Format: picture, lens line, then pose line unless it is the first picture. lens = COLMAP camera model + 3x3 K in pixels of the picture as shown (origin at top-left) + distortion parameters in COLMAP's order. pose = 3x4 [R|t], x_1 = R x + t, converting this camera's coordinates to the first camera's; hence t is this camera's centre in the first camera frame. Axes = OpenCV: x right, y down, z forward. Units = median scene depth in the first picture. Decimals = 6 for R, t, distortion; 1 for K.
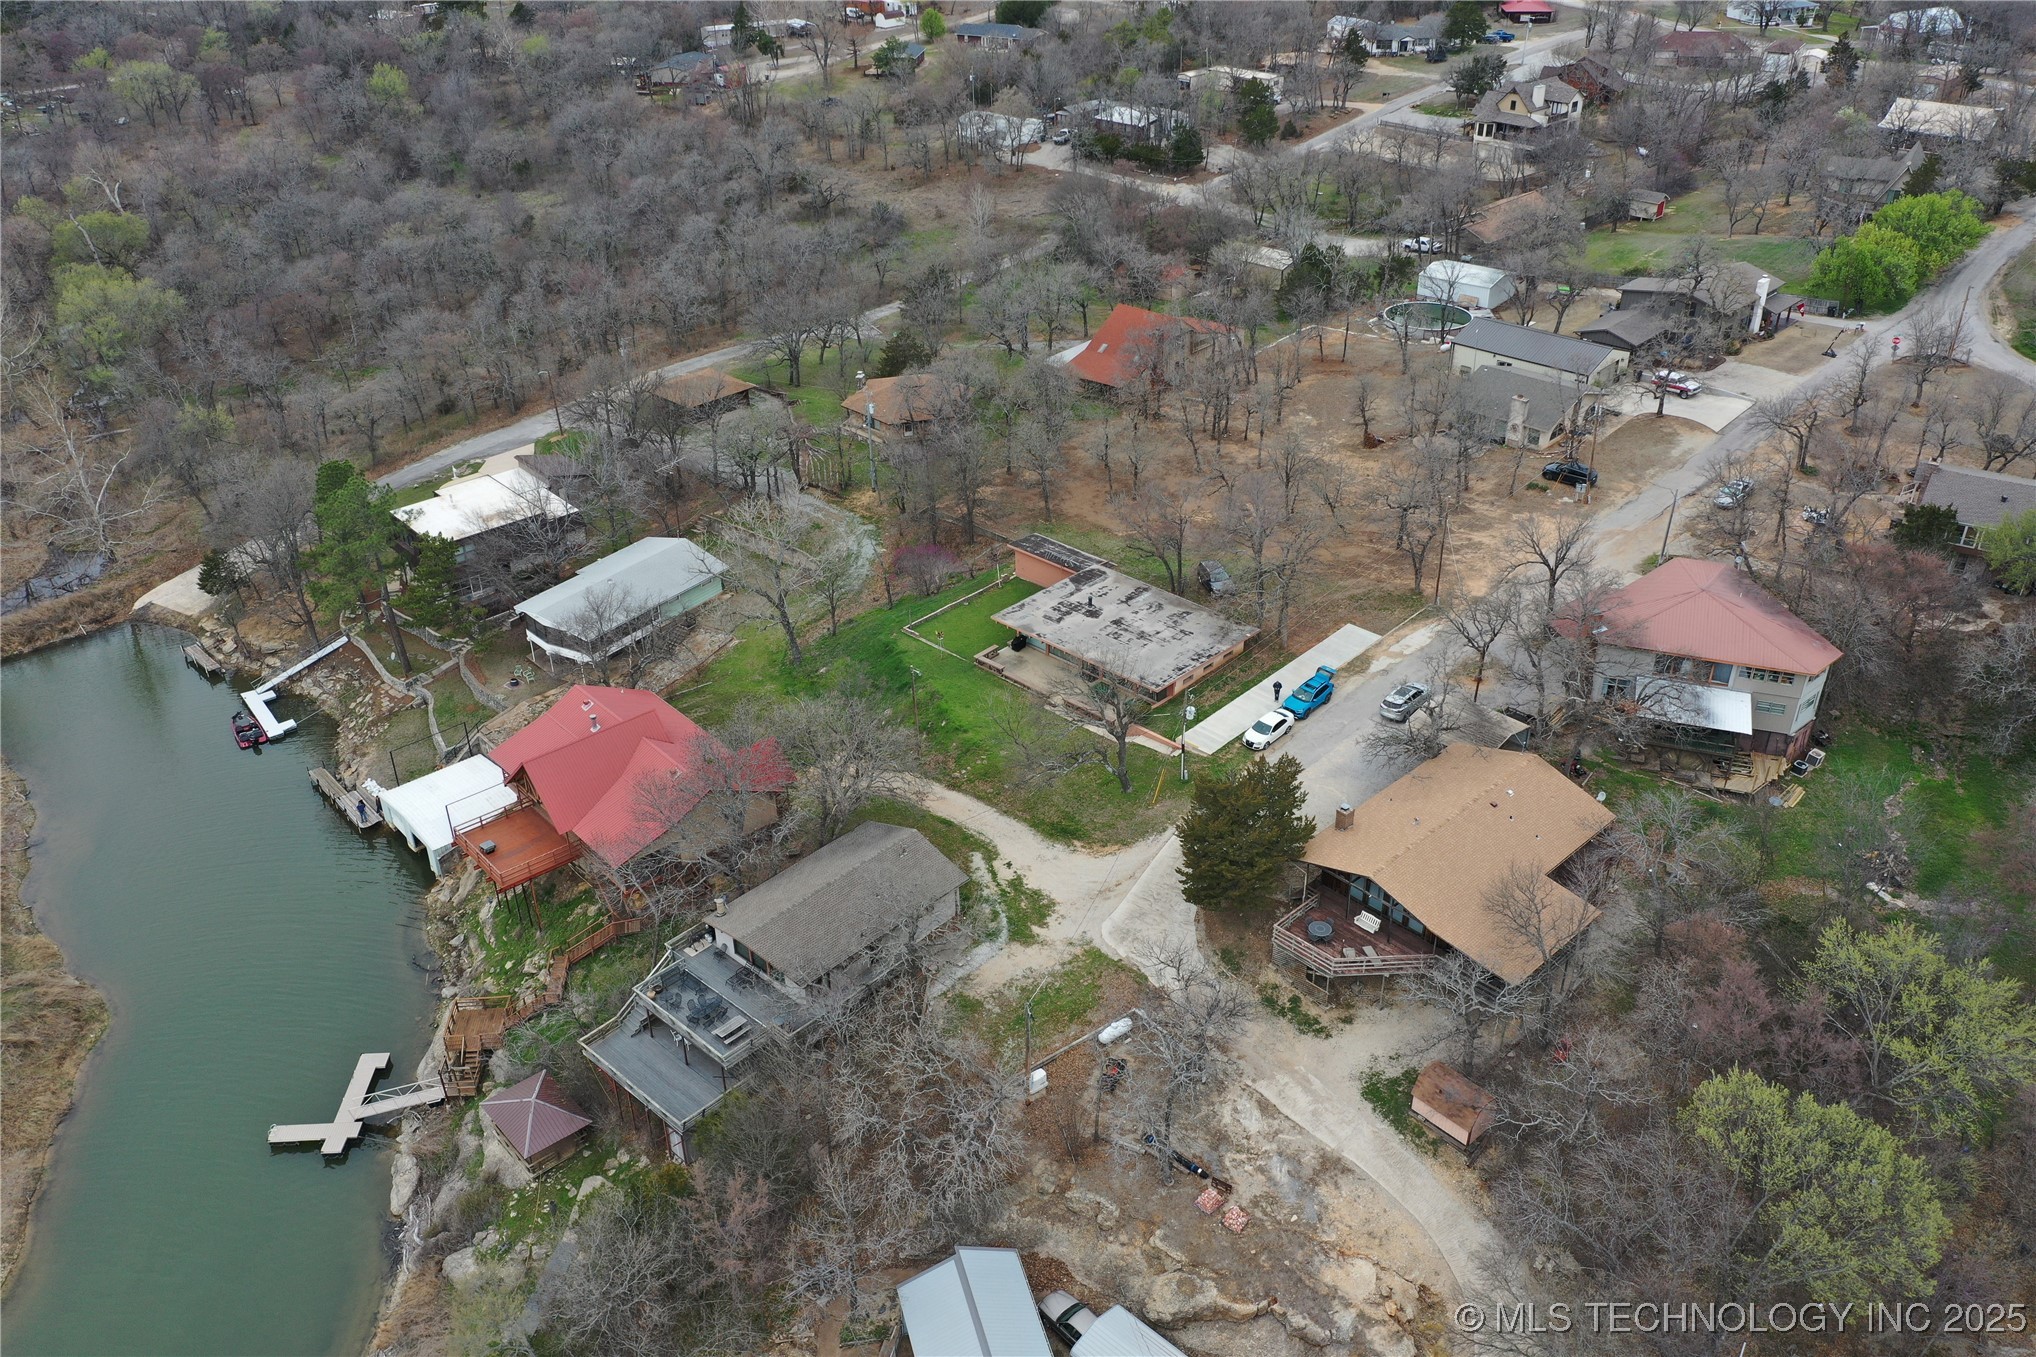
lens RADIAL K [[1614.9, 0, 1024.1], [0, 1614.9, 684.5], [0, 0, 1]] dist [0.011326, 0.004658]
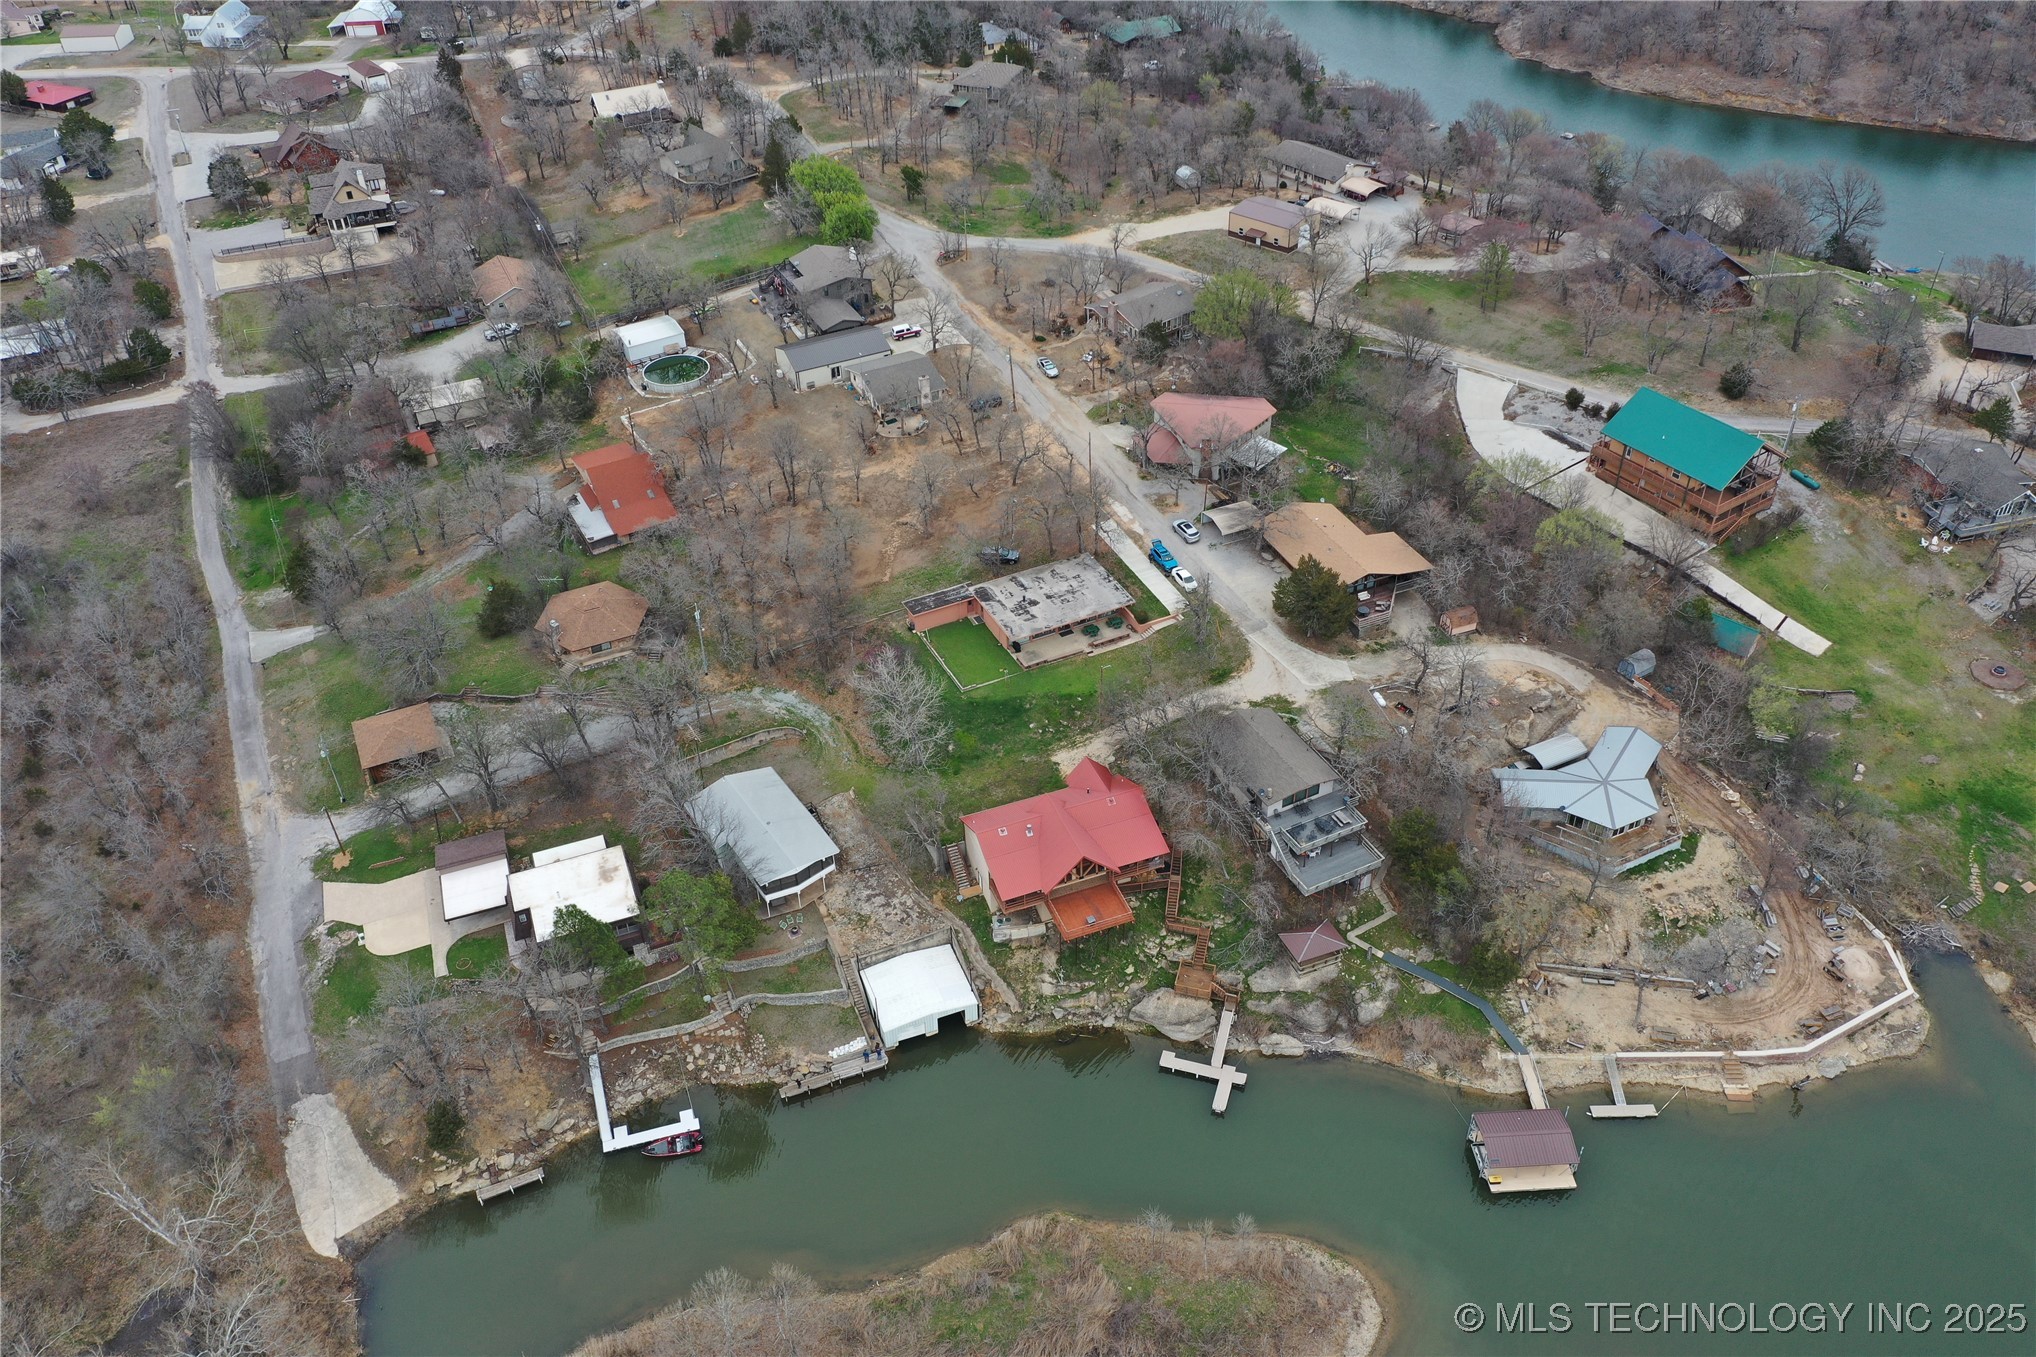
lens RADIAL K [[1614.9, 0, 1024.1], [0, 1614.9, 684.5], [0, 0, 1]] dist [0.011326, 0.004658]
pose [[0.355542, -0.574555, 0.737208, -1.178240], [0.500760, 0.783086, 0.368803, -0.572989], [-0.789195, 0.238040, 0.566135, 0.150654]]
